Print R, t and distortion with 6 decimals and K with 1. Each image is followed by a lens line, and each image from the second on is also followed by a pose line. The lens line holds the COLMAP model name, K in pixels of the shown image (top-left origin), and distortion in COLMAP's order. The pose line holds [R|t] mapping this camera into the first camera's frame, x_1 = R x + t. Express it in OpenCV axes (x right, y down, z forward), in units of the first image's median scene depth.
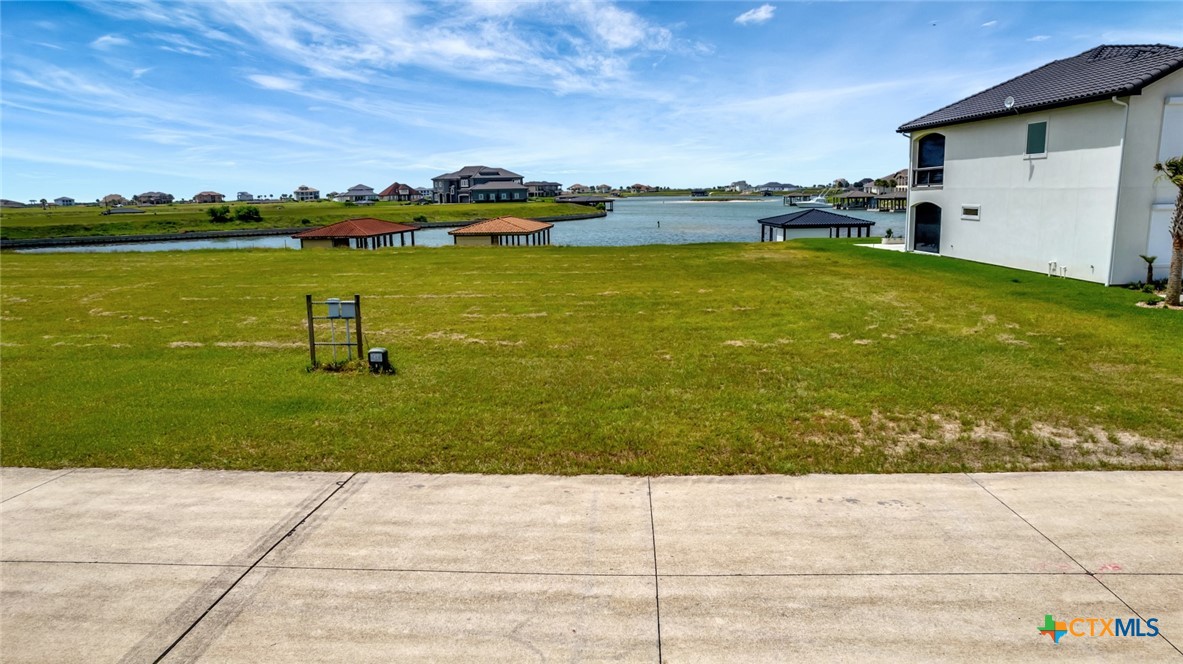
lens RADIAL K [[774.4, 0, 599.1], [0, 774.4, 332.4], [0, 0, 1]] dist [-0.057511, 0.051642]
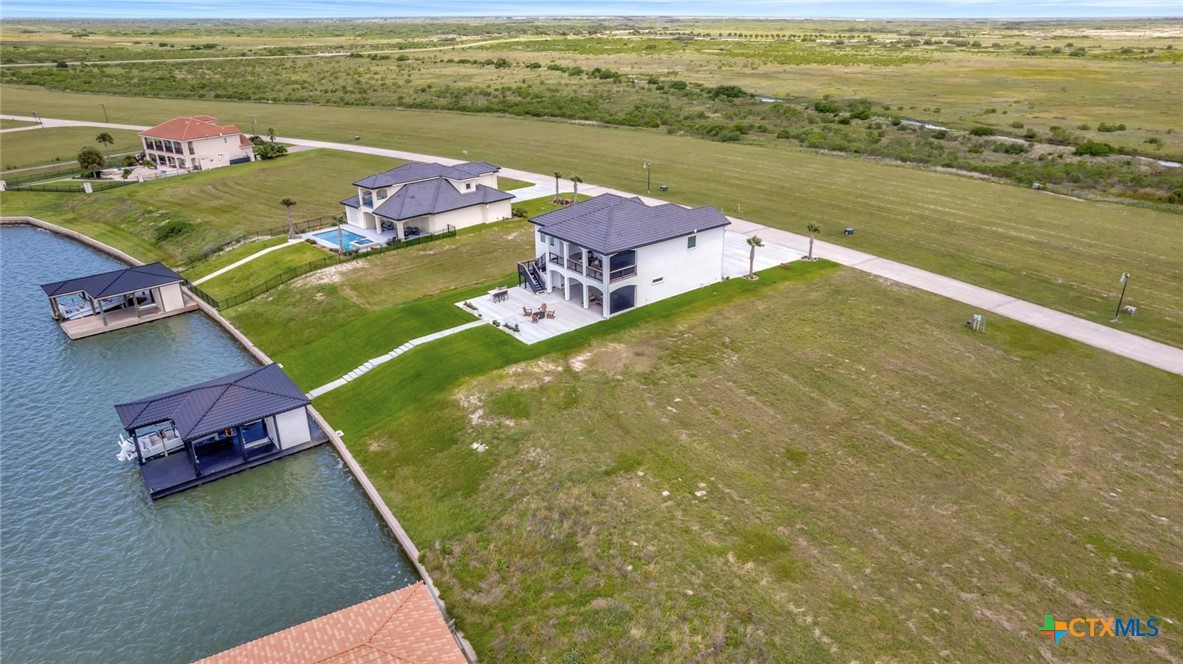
lens RADIAL K [[761.8, 0, 597.4], [0, 761.8, 329.3], [0, 0, 1]] dist [-0.058665, 0.047322]
pose [[-0.594492, -0.290282, 0.749877, -0.150252], [0.159293, 0.871568, 0.463675, -0.151255], [-0.788165, 0.395102, -0.471901, 0.316455]]
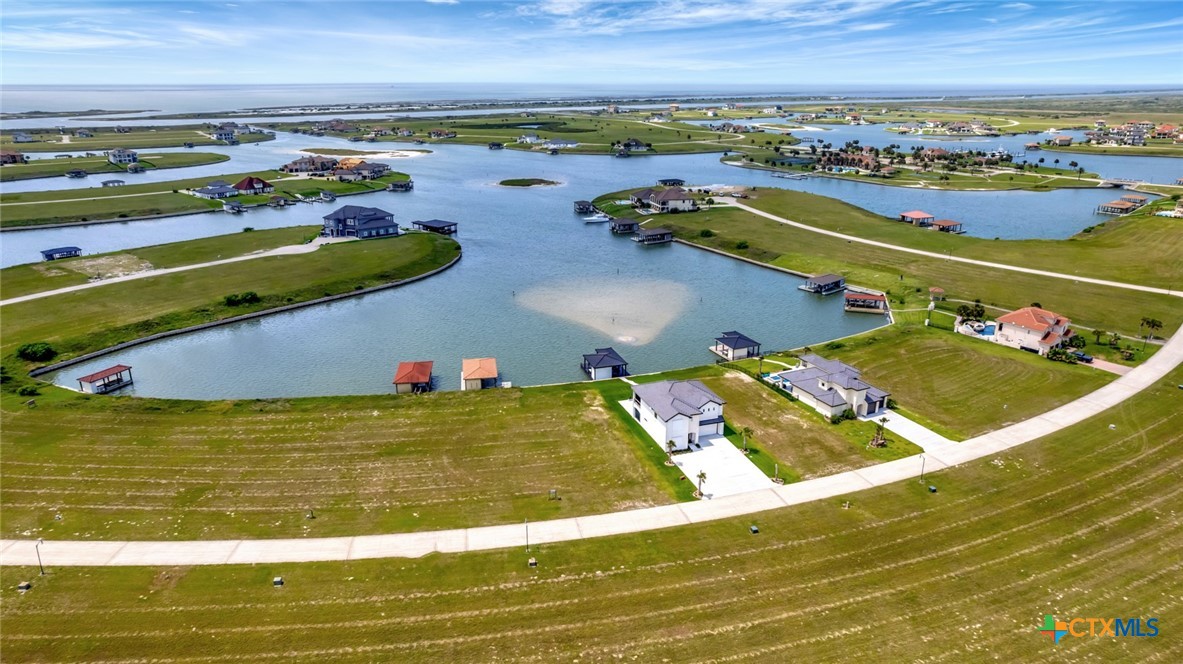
lens RADIAL K [[747.8, 0, 591.5], [0, 747.8, 332.0], [0, 0, 1]] dist [-0.049831, 0.044674]
pose [[0.963233, -0.069472, 0.259531, -0.119369], [0.032552, 0.989052, 0.143935, -0.177730], [-0.266689, -0.130195, 0.954948, -0.397855]]
